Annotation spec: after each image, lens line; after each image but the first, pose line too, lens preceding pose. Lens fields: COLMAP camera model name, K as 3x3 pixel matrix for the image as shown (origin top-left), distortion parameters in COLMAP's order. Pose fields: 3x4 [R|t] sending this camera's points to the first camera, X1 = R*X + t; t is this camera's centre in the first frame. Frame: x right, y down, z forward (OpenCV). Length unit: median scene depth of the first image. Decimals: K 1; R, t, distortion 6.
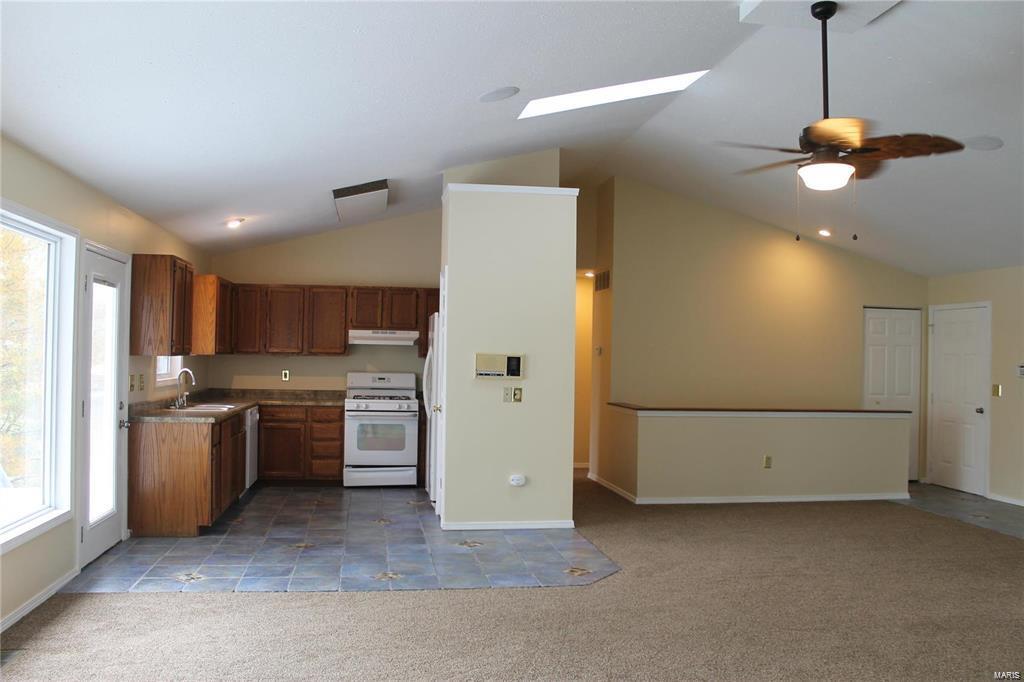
lens RADIAL K [[858.9, 0, 510.7], [0, 858.9, 340.3], [0, 0, 1]] dist [-0.122473, 0.093440]
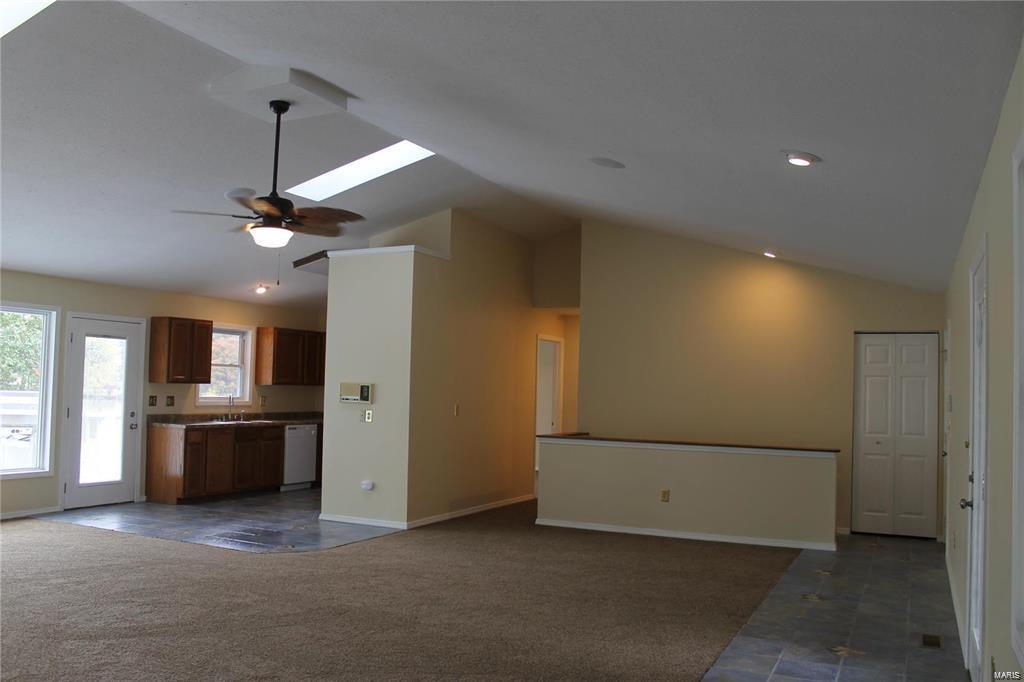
lens RADIAL K [[858.9, 0, 506.1], [0, 858.9, 340.0], [0, 0, 1]] dist [-0.122473, 0.093440]
pose [[0.818464, -0.029125, -0.573819, 0.838501], [0.001349, 0.998809, -0.048772, 0.013870], [0.574556, 0.039144, 0.817529, 0.095029]]
